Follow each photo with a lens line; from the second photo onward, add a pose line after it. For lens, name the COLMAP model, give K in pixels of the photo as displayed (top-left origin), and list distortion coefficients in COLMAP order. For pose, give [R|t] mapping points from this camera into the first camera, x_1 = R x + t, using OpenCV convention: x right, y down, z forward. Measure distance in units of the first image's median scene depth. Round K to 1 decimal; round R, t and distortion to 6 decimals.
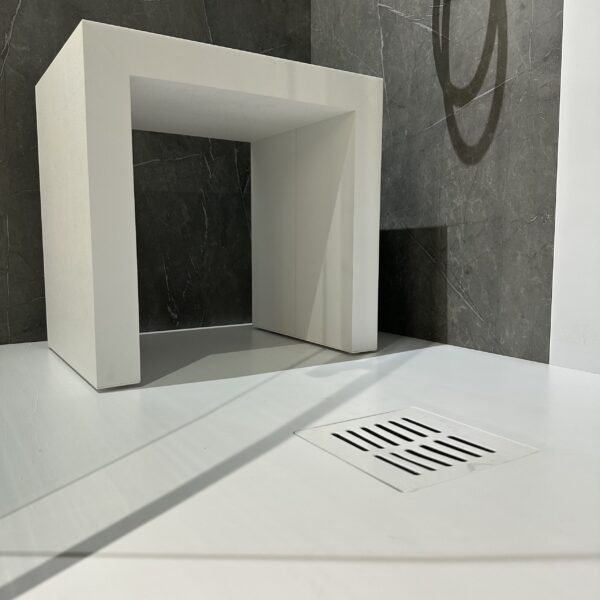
lens RADIAL K [[556.6, 0, 297.4], [0, 556.6, 298.1], [0, 0, 1]] dist [0.131241, -0.274716]
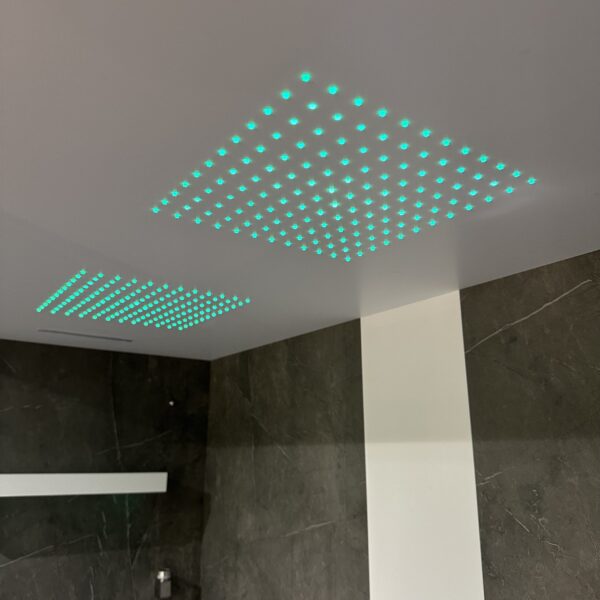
lens RADIAL K [[561.7, 0, 293.7], [0, 561.7, 307.4], [0, 0, 1]] dist [0.114112, -0.177723]
pose [[0.998806, 0.022698, 0.043269, 0.164704], [-0.006578, 0.939958, -0.341227, -0.295064], [-0.048417, 0.340535, 0.938984, -0.239663]]
